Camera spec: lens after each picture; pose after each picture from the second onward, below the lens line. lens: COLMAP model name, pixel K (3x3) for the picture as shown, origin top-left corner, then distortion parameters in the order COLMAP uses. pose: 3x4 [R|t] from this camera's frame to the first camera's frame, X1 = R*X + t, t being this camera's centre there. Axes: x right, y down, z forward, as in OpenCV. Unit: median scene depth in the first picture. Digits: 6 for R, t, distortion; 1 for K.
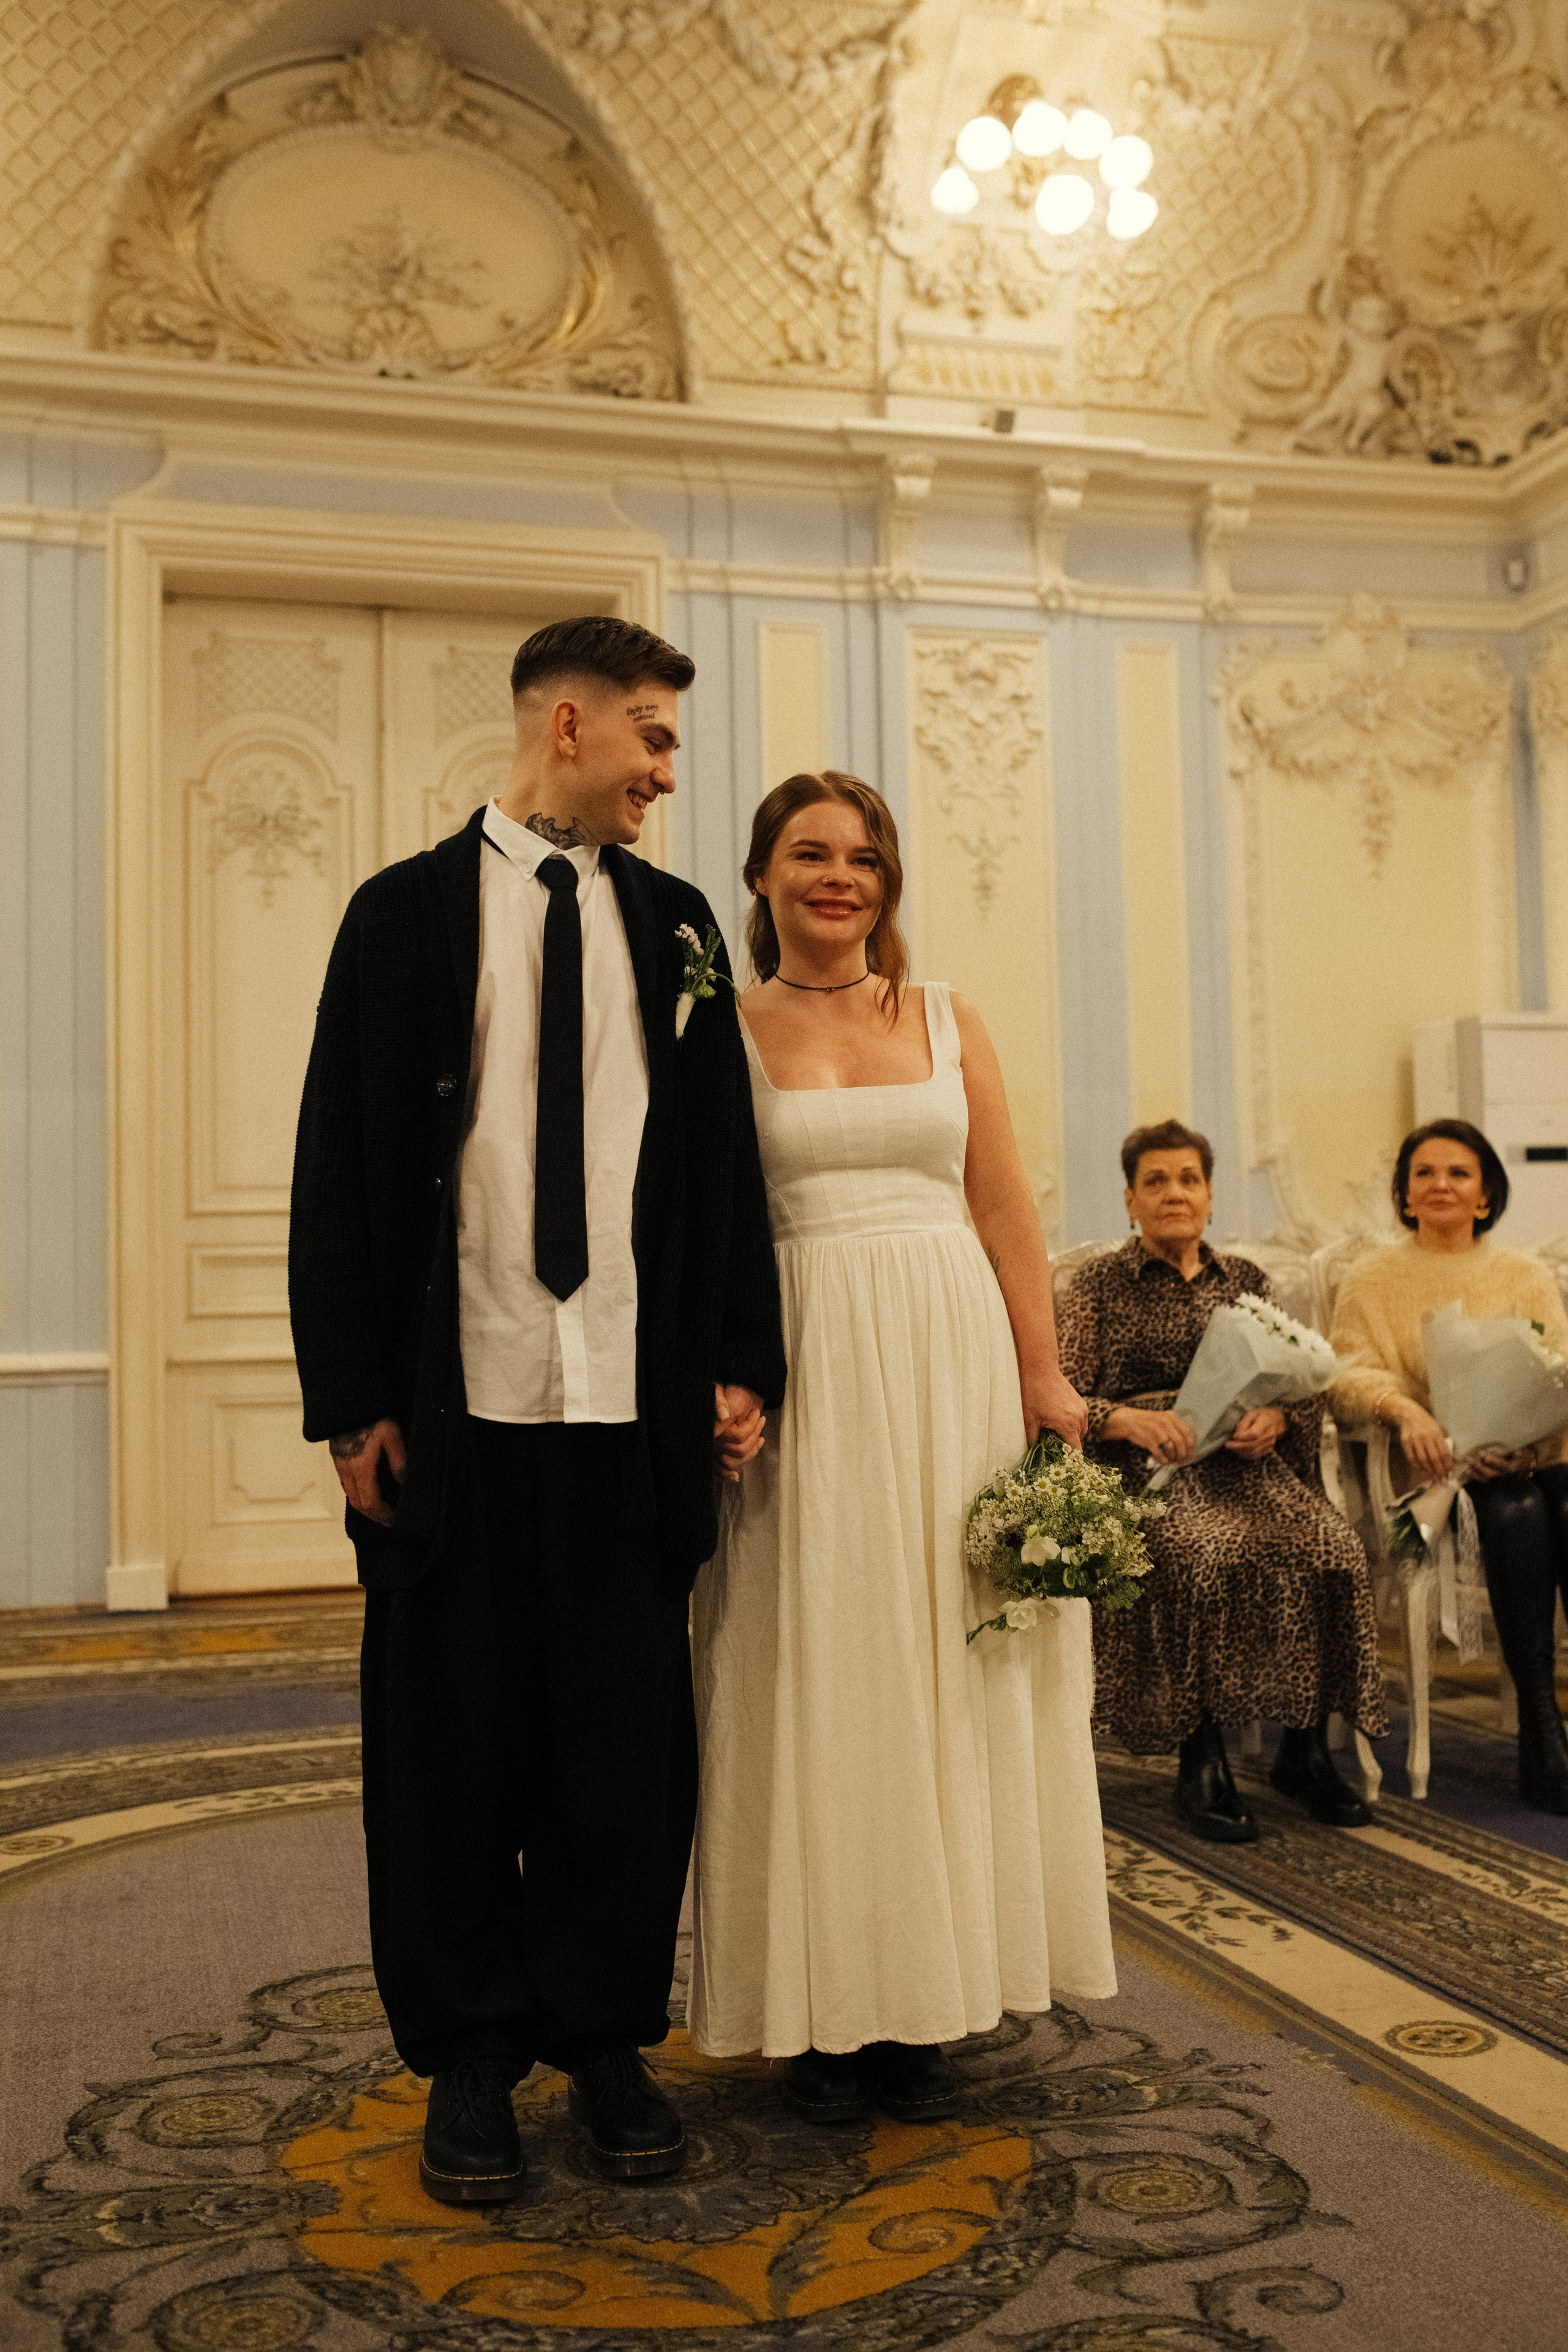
lens RADIAL K [[2277.8, 0, 789.1], [0, 2277.8, 1155.0], [0, 0, 1]] dist [-0.029469, 0.000000]
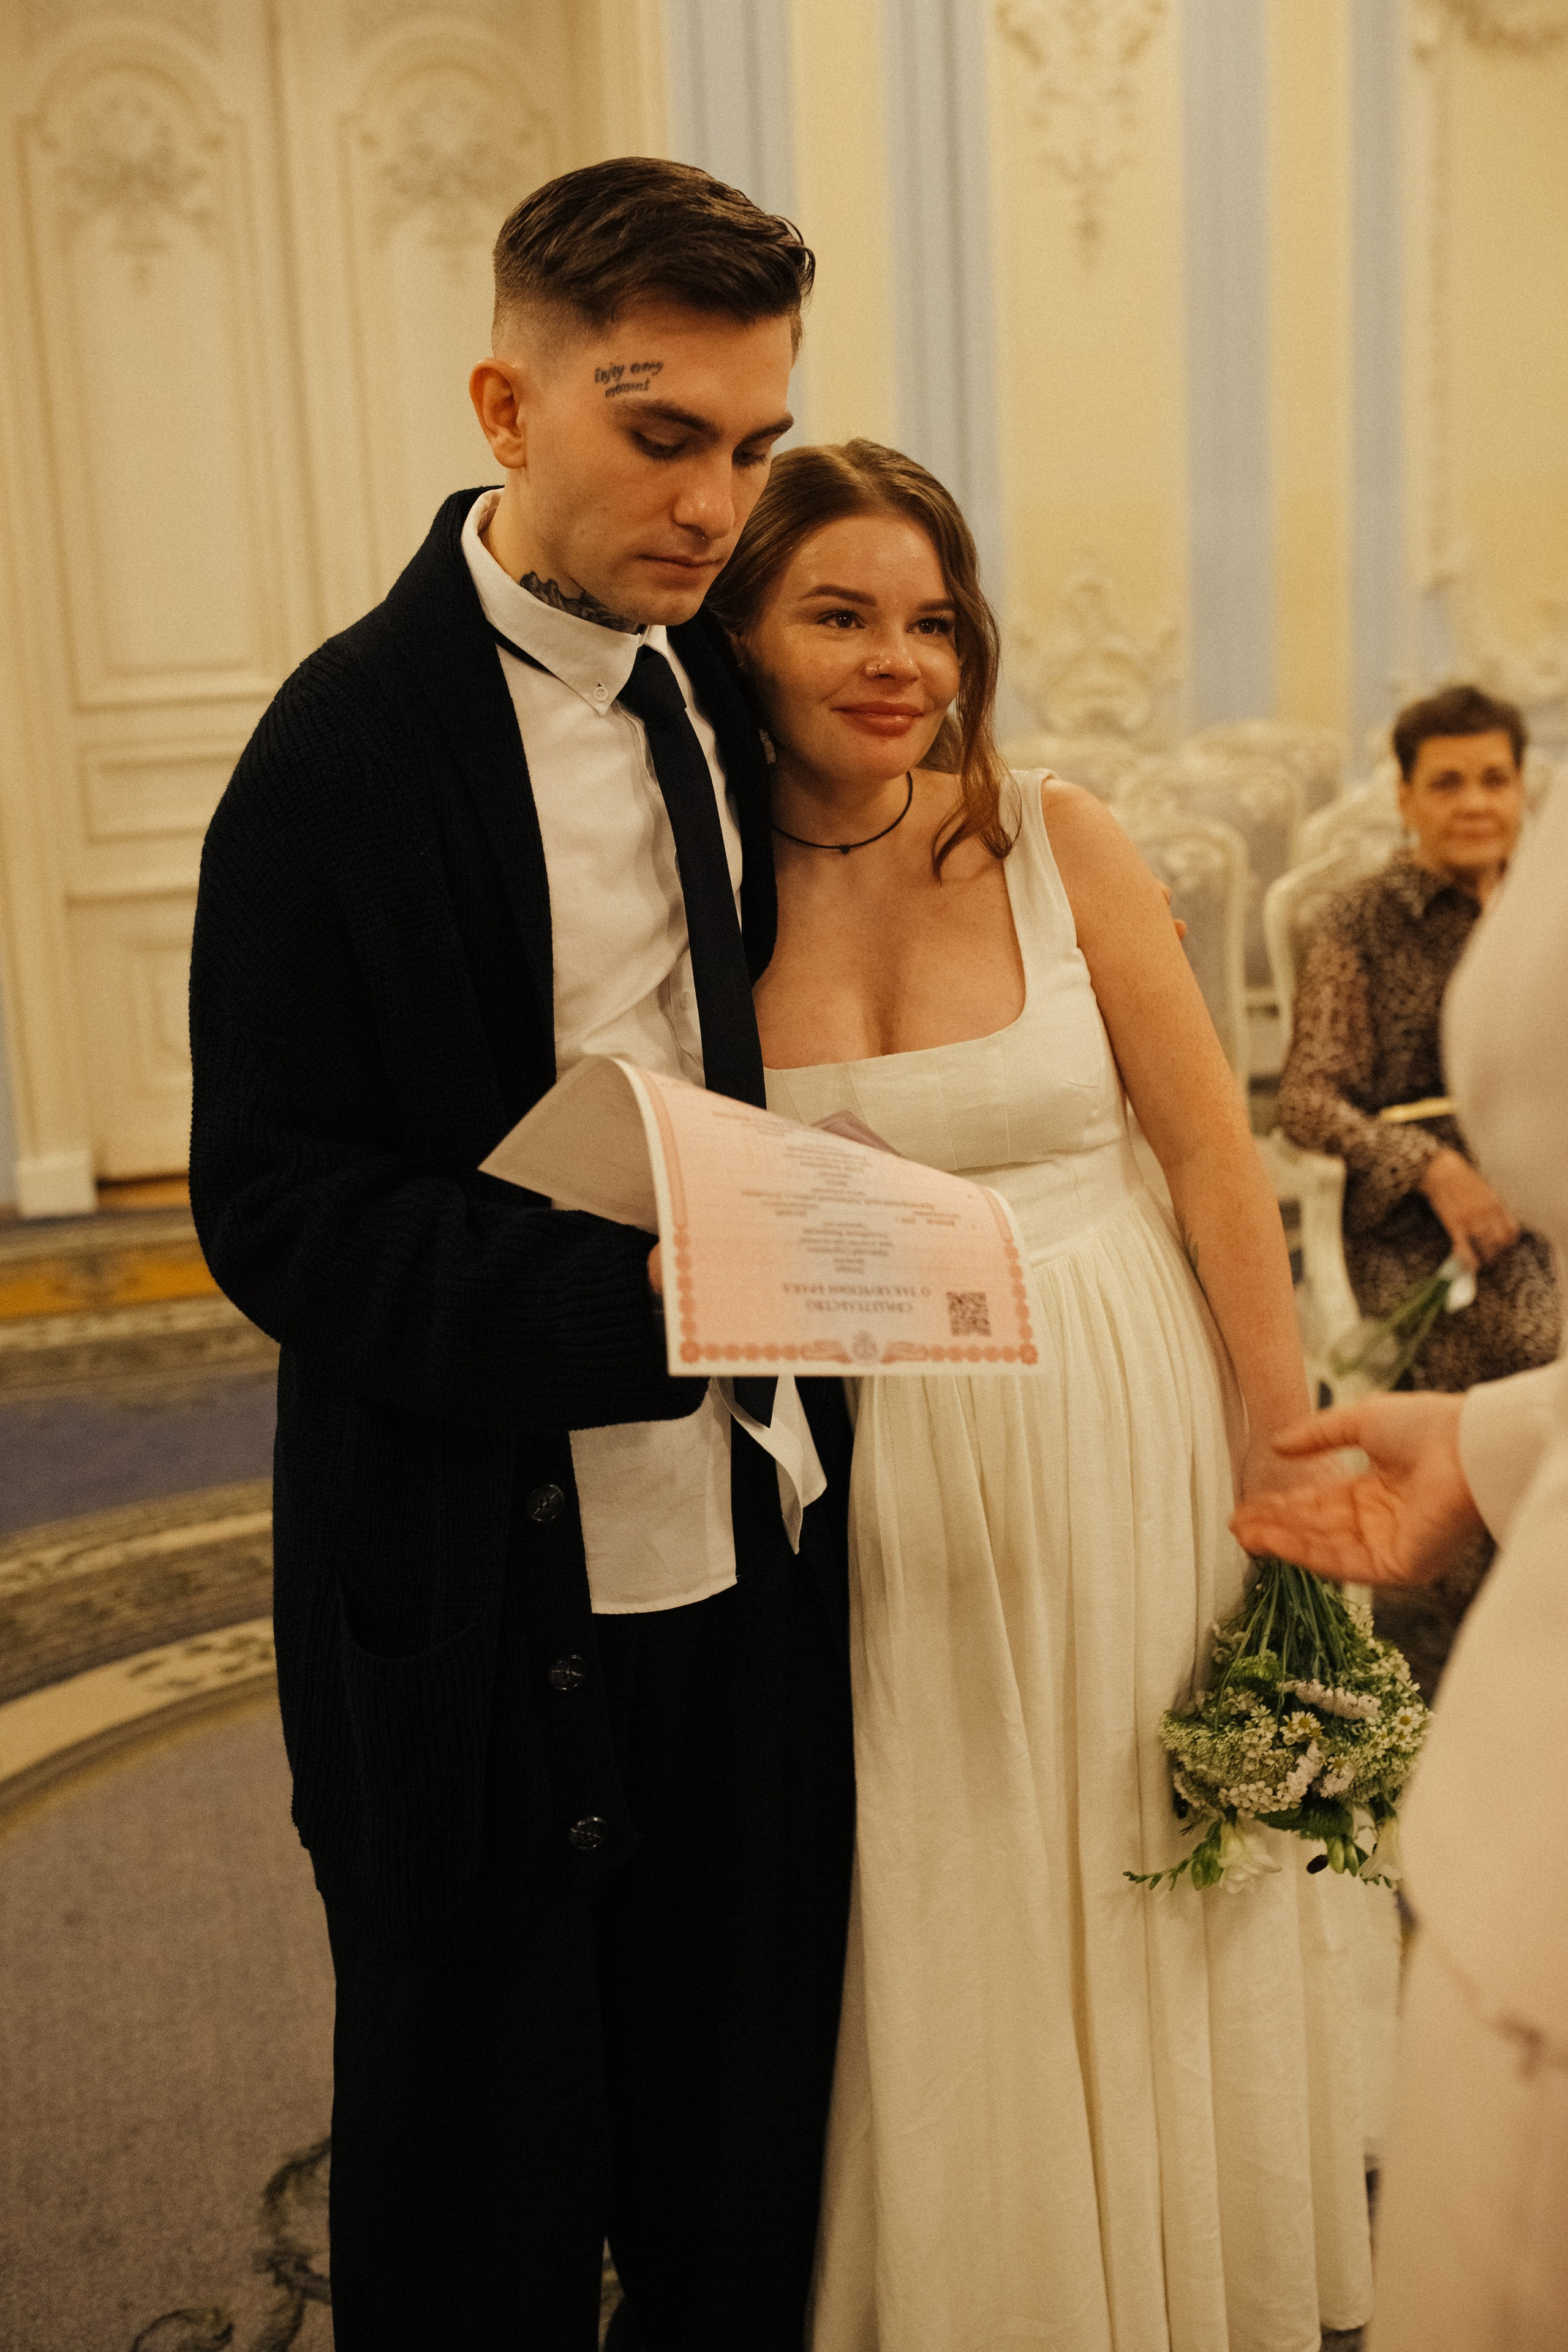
lens RADIAL K [[2439.1, 0, 700.4], [0, 2439.1, 1067.0], [0, 0, 1]] dist [-0.029584, 0.000000]
pose [[0.999444, -0.025737, -0.021217, -0.033976], [0.030325, 0.966027, 0.256656, -0.062140], [0.013891, -0.257157, 0.966270, 0.158133]]
